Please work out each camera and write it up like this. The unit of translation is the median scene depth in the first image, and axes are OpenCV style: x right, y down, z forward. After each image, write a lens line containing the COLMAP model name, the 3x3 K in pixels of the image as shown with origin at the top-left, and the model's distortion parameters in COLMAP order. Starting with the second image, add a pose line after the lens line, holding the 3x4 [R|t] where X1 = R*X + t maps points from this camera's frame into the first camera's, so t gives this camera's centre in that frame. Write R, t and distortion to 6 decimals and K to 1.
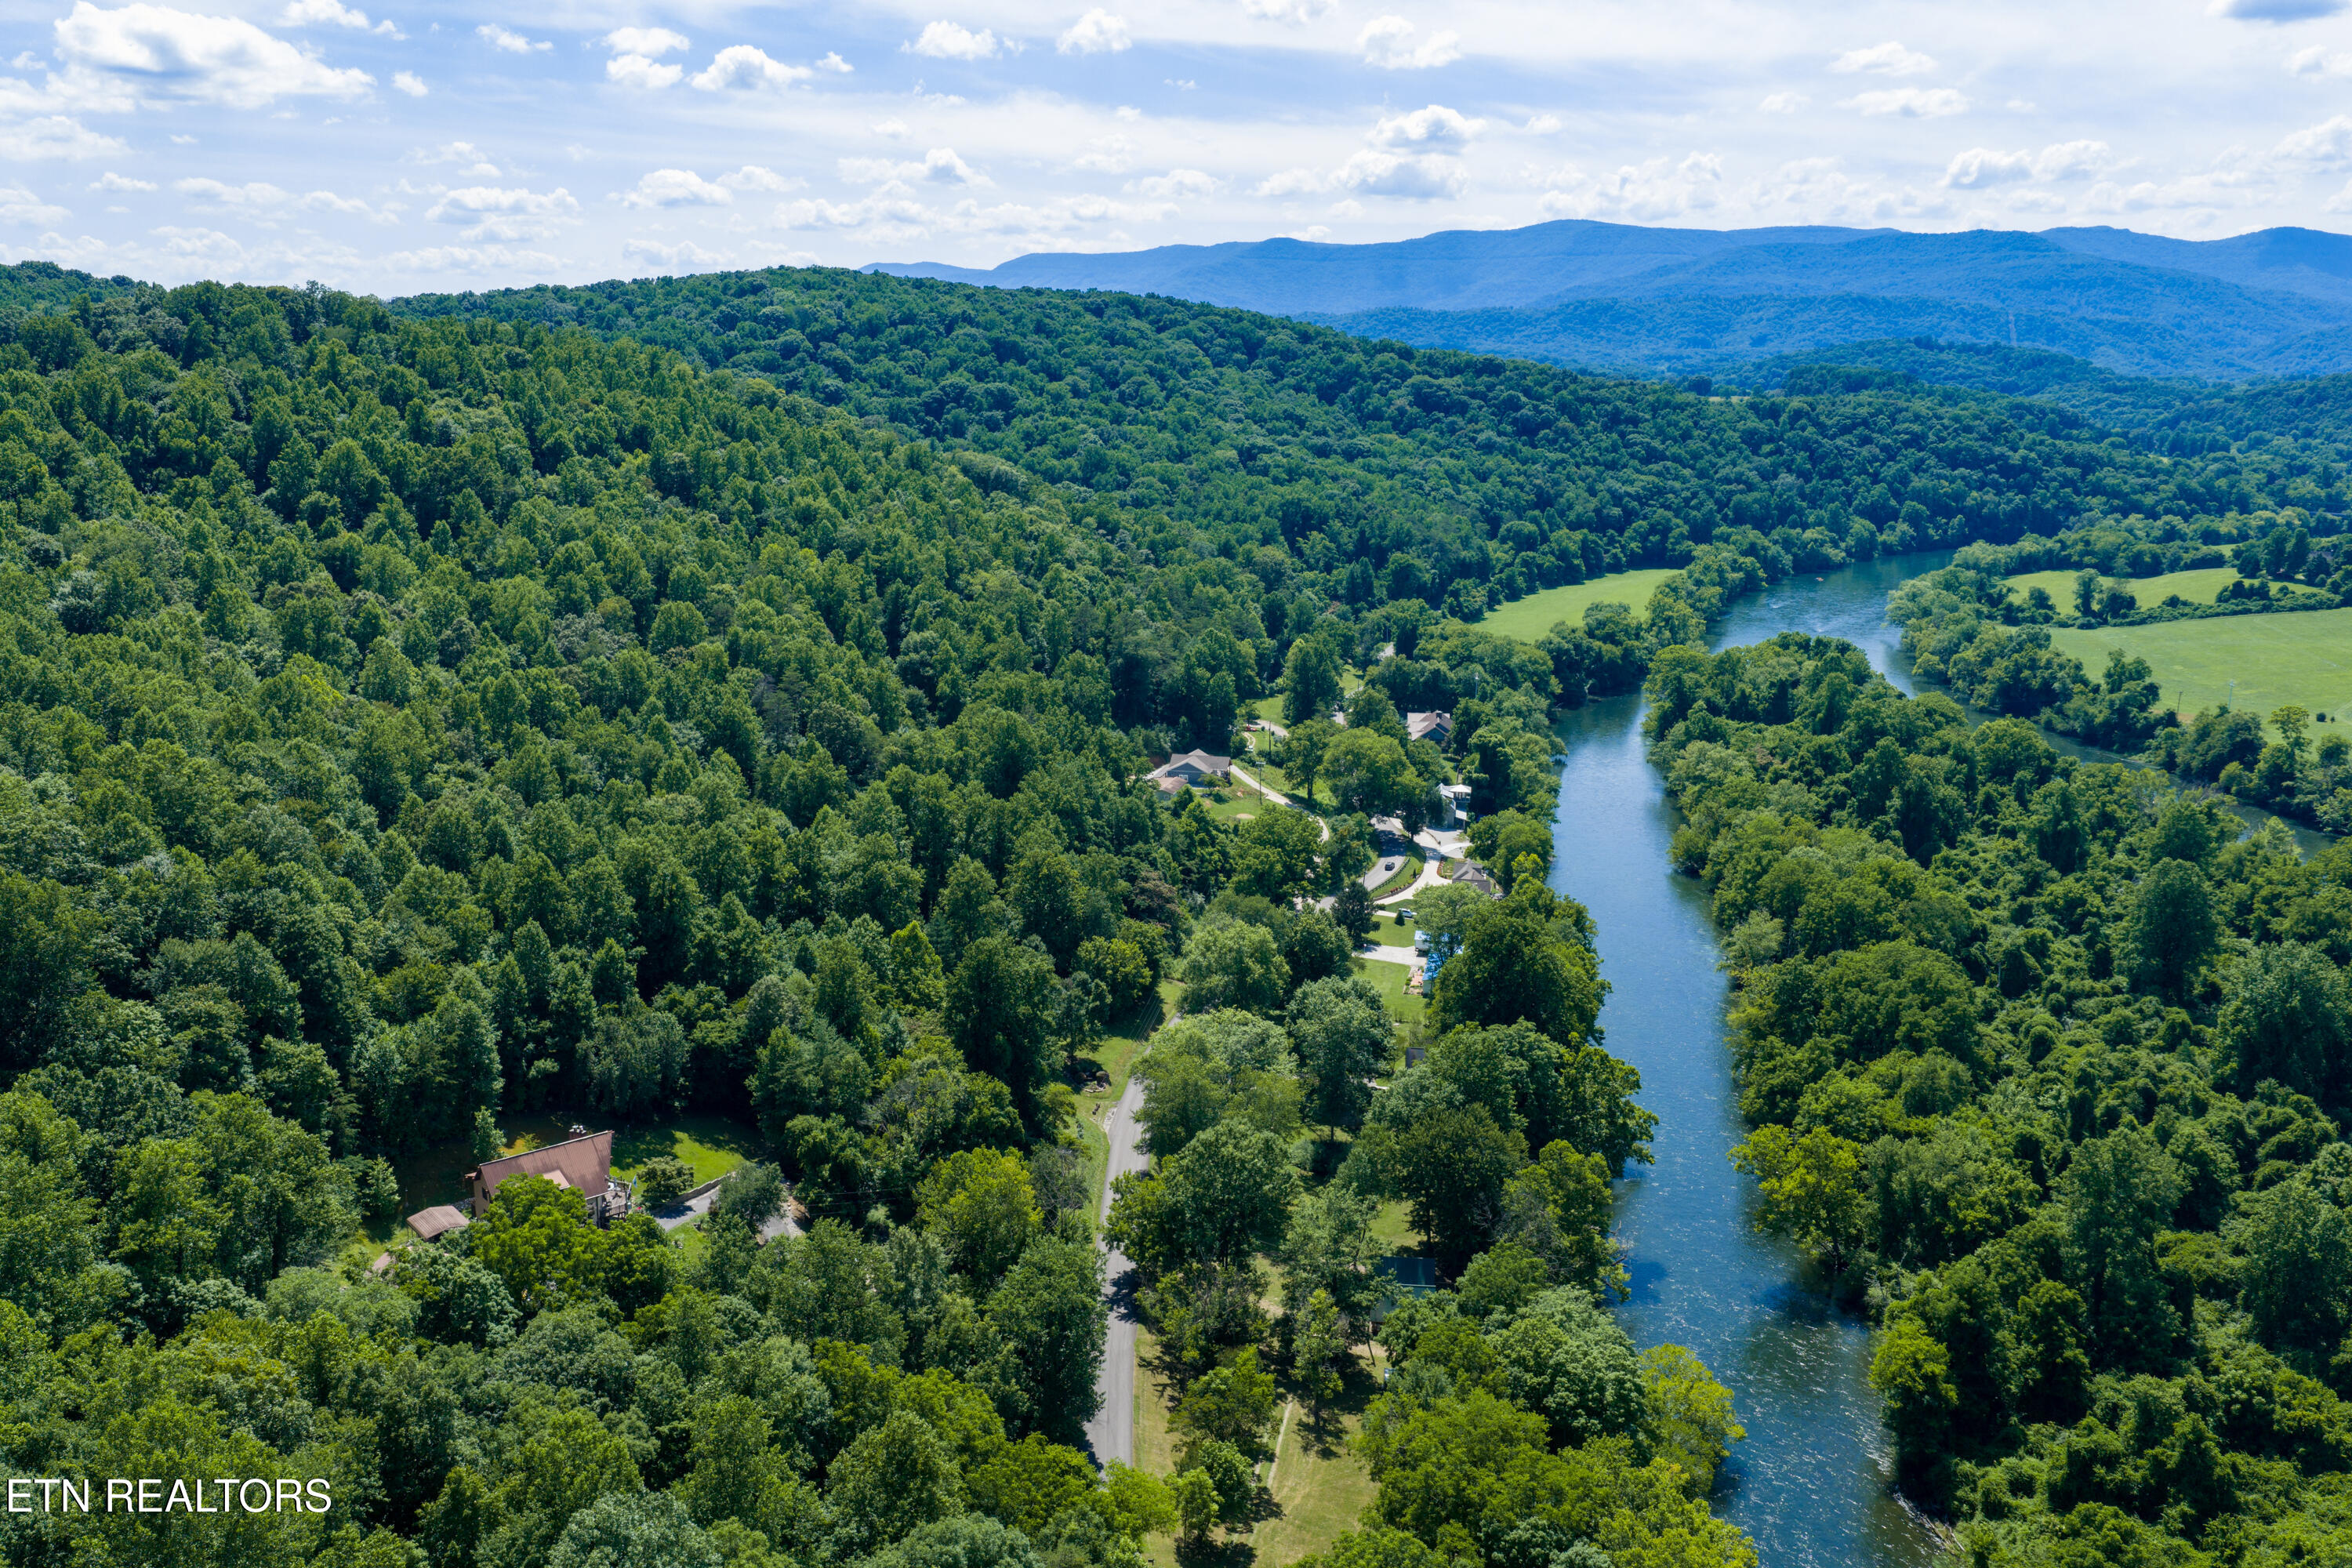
lens RADIAL K [[1948.5, 0, 1174.1], [0, 1948.5, 794.8], [0, 0, 1]] dist [0.019377, -0.024464]
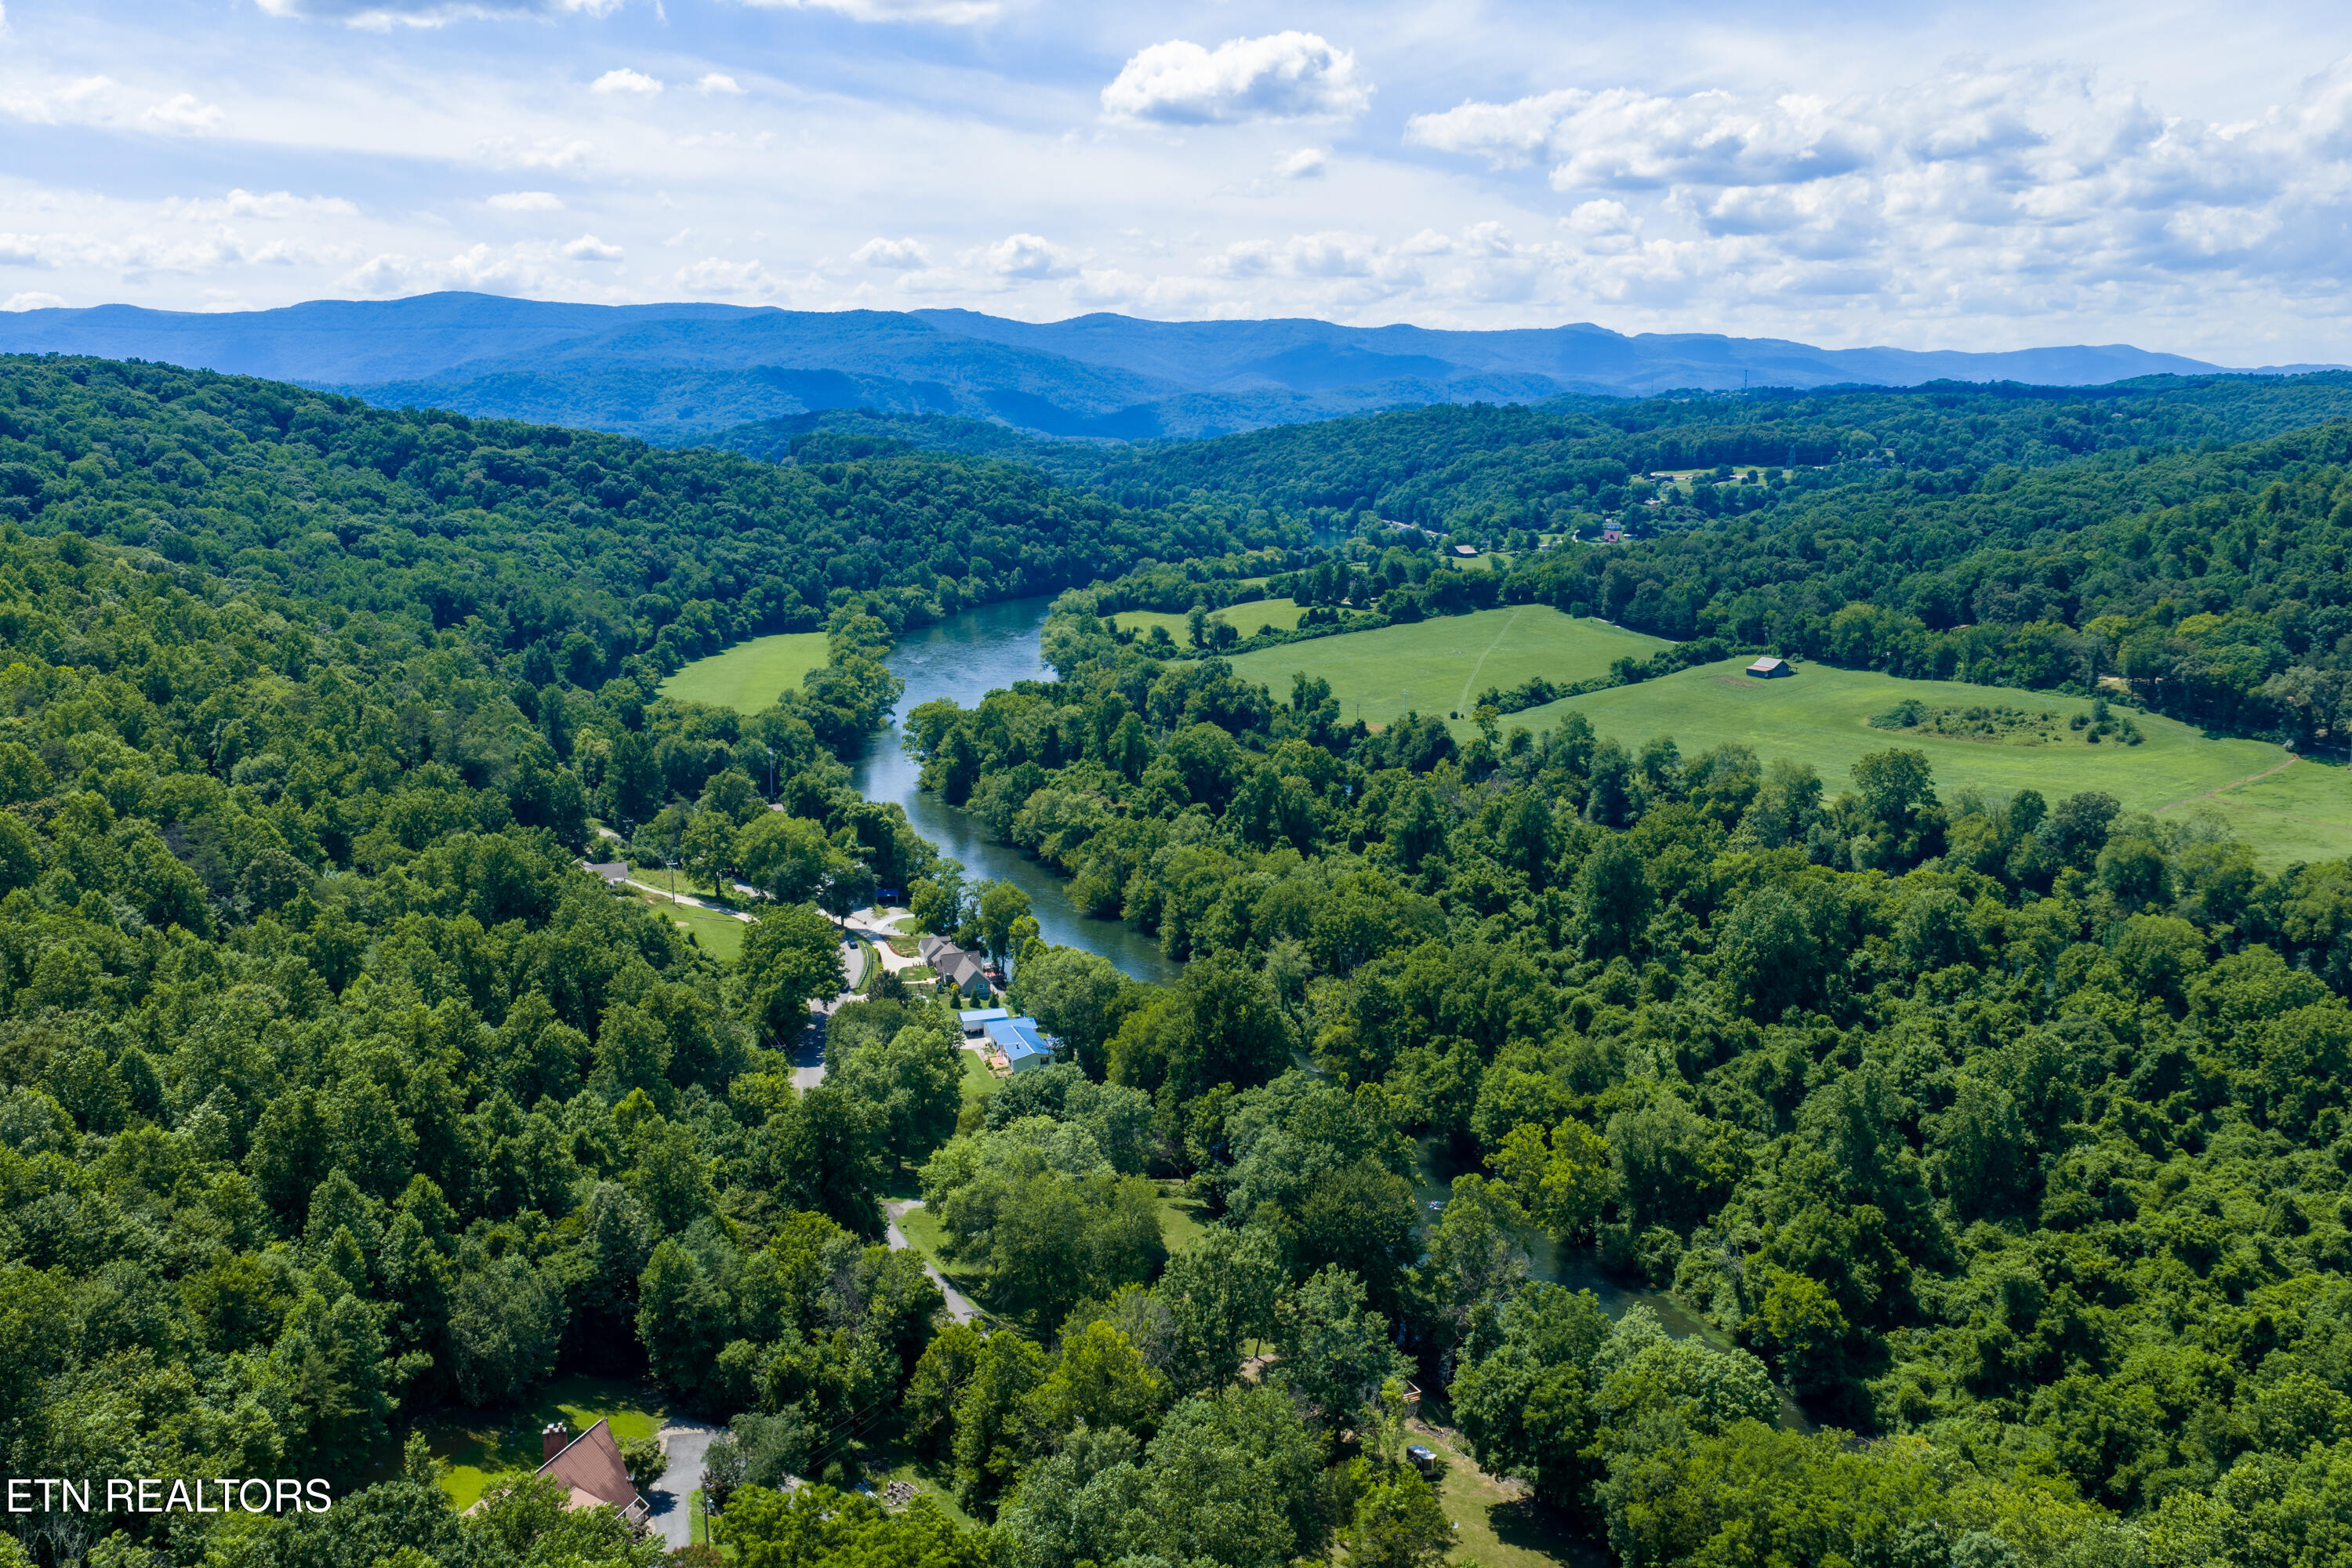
lens RADIAL K [[1948.5, 0, 1177.4], [0, 1948.5, 775.3], [0, 0, 1]] dist [0.019377, -0.024464]
pose [[0.852517, -0.104628, 0.512121, -0.096730], [0.128009, 0.991718, -0.010483, -0.007821], [-0.506782, 0.074493, 0.858849, 0.047150]]
